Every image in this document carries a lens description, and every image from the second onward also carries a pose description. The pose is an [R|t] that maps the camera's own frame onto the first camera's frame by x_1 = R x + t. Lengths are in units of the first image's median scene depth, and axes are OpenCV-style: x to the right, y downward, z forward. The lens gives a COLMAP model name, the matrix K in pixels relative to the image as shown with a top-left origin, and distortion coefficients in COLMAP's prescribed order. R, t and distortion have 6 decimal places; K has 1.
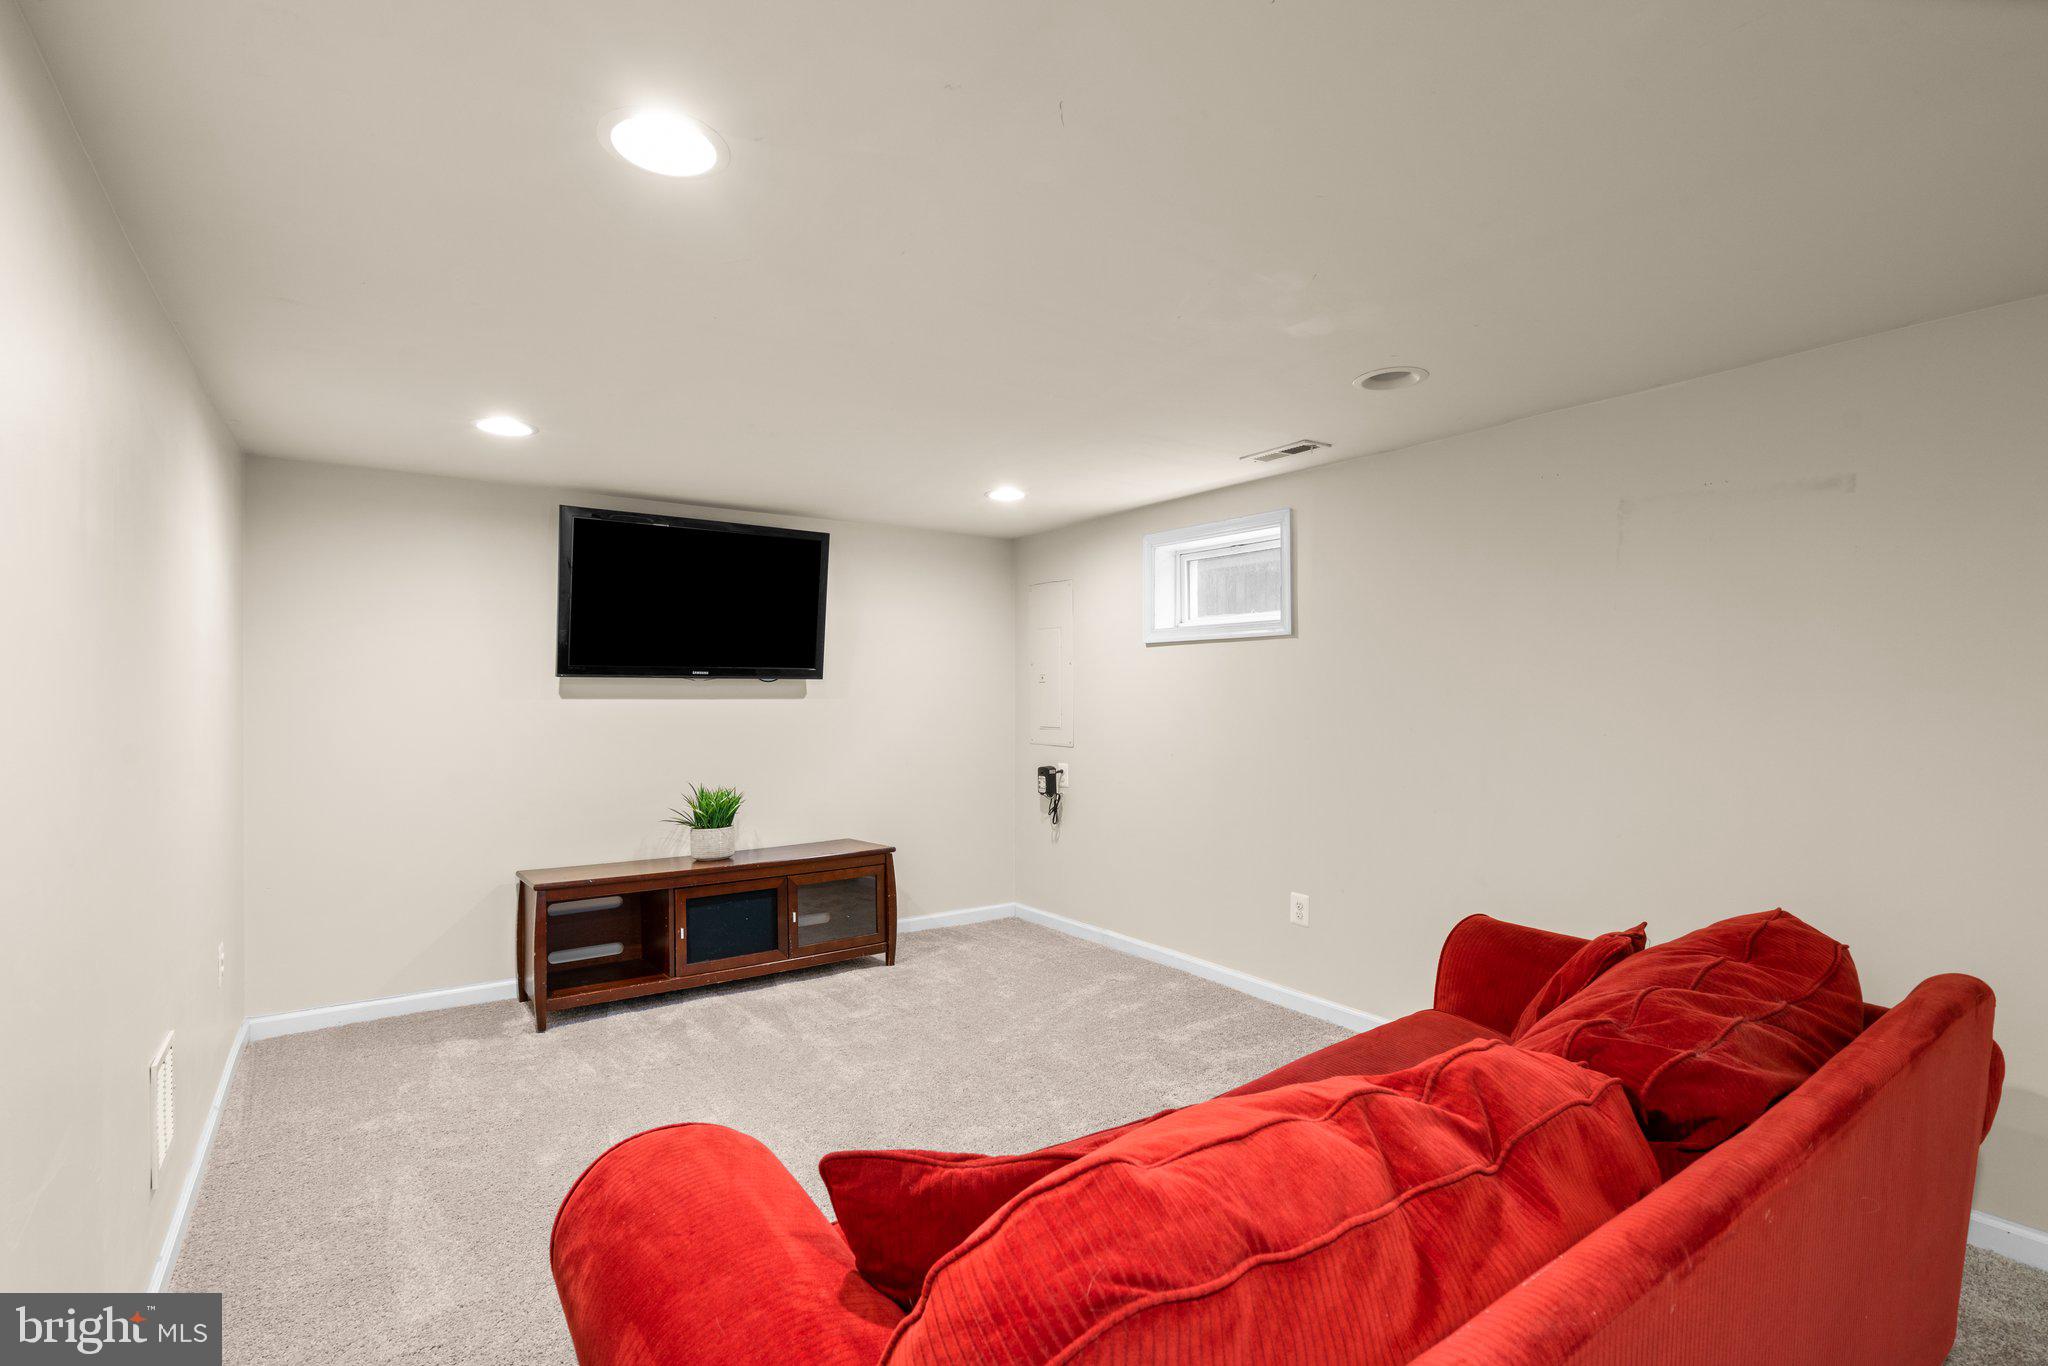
lens RADIAL K [[932.5, 0, 1033.3], [0, 932.5, 688.1], [0, 0, 1]] dist [-0.001111, -0.000118]
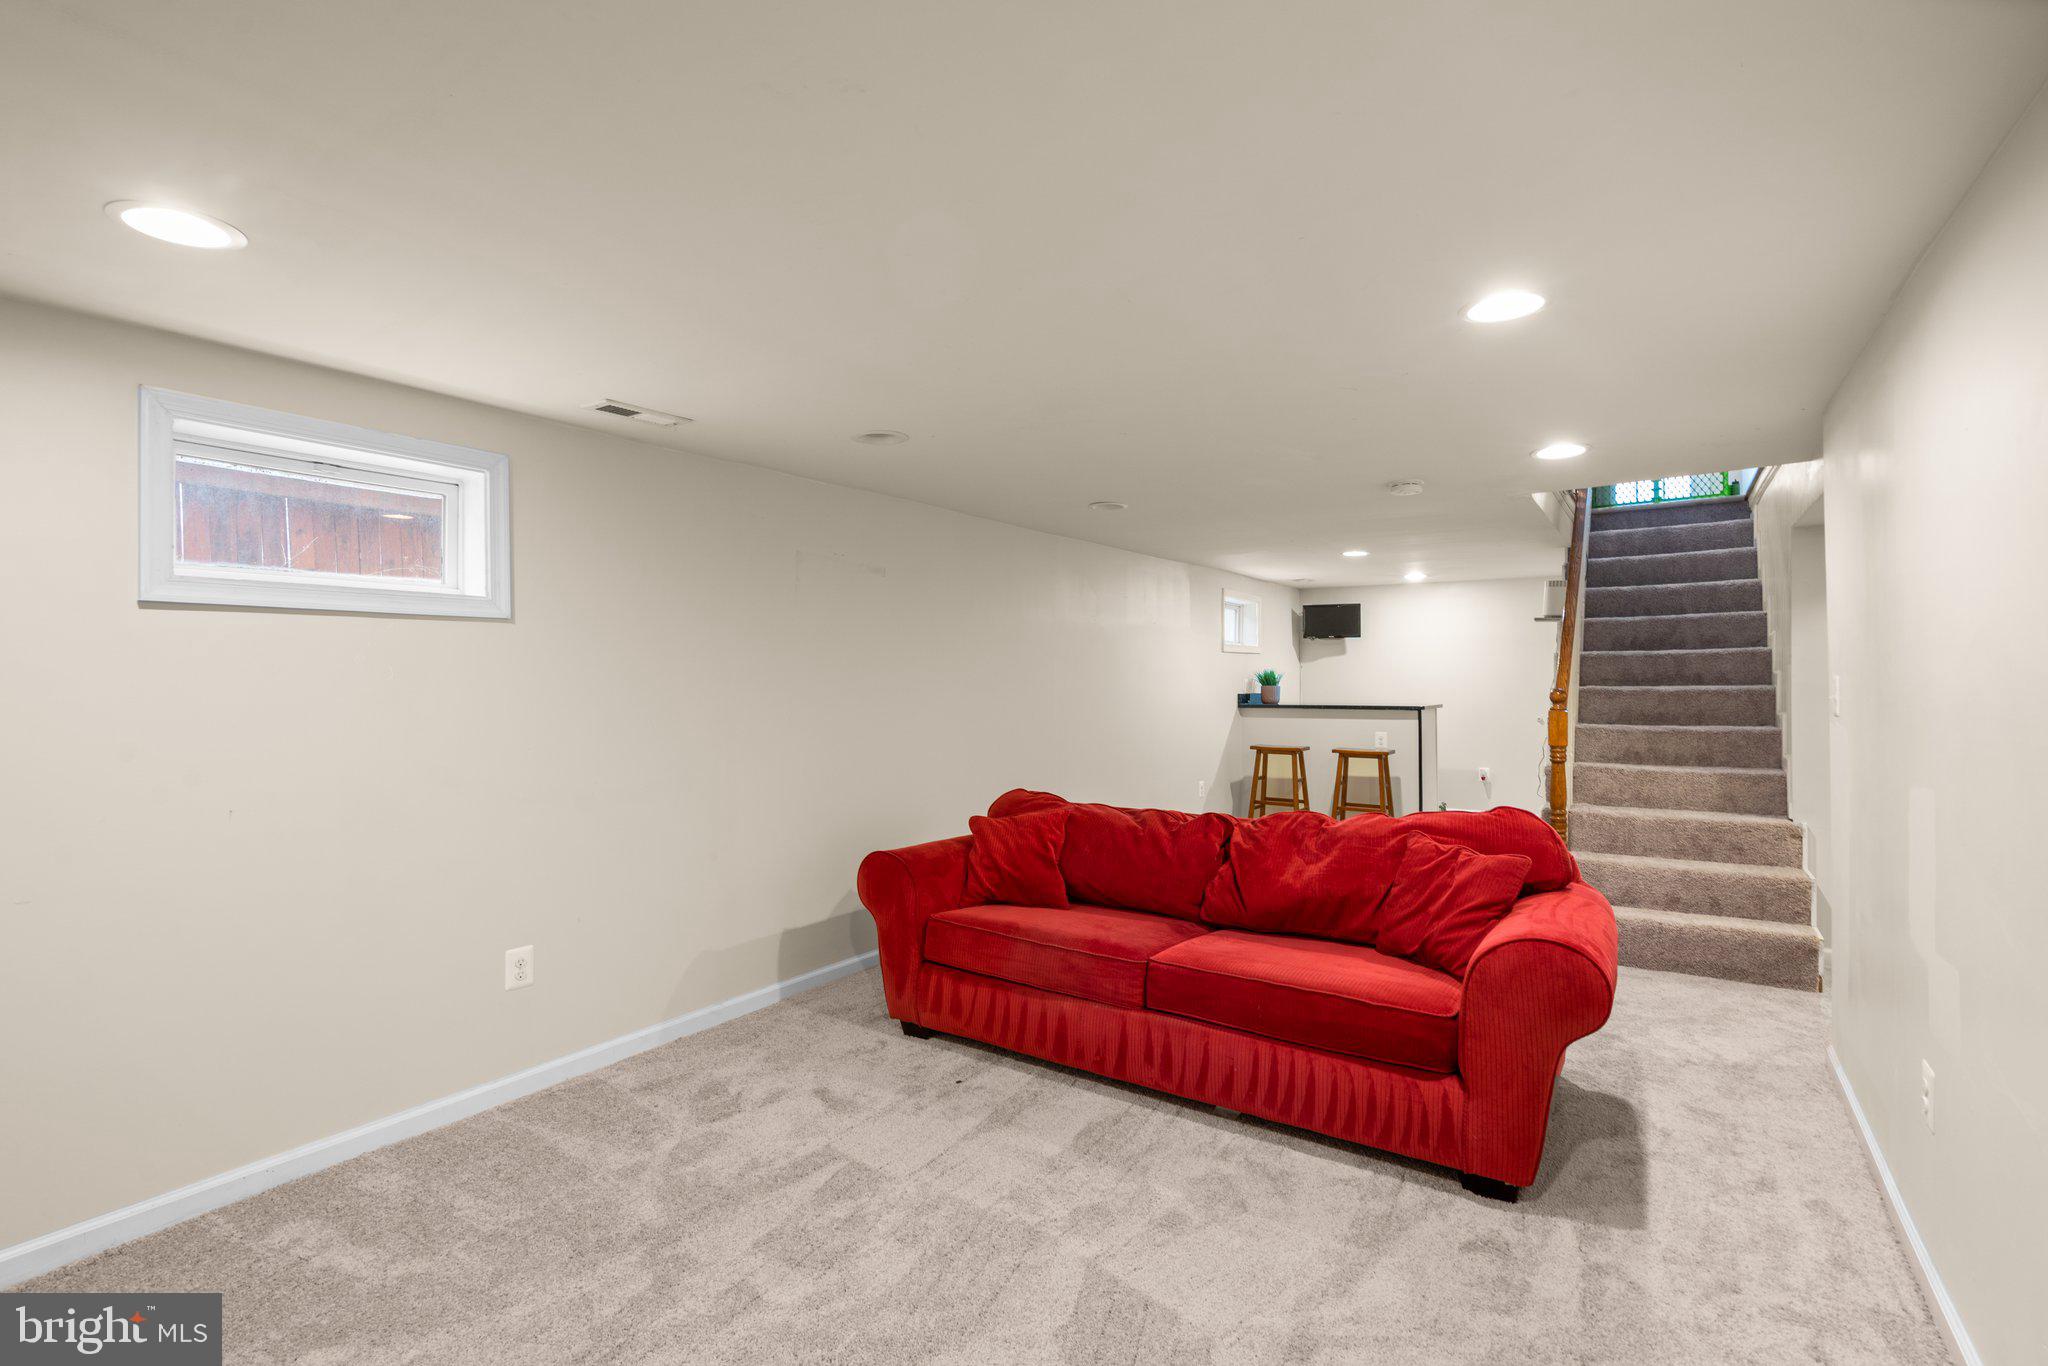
lens RADIAL K [[932.5, 0, 1031.1], [0, 932.5, 677.8], [0, 0, 1]] dist [-0.001111, -0.000118]
pose [[-0.341010, 0.006774, 0.940035, -0.602036], [0.006268, 0.999968, -0.004932, -0.001141], [-0.940039, 0.004210, -0.341042, 0.858457]]
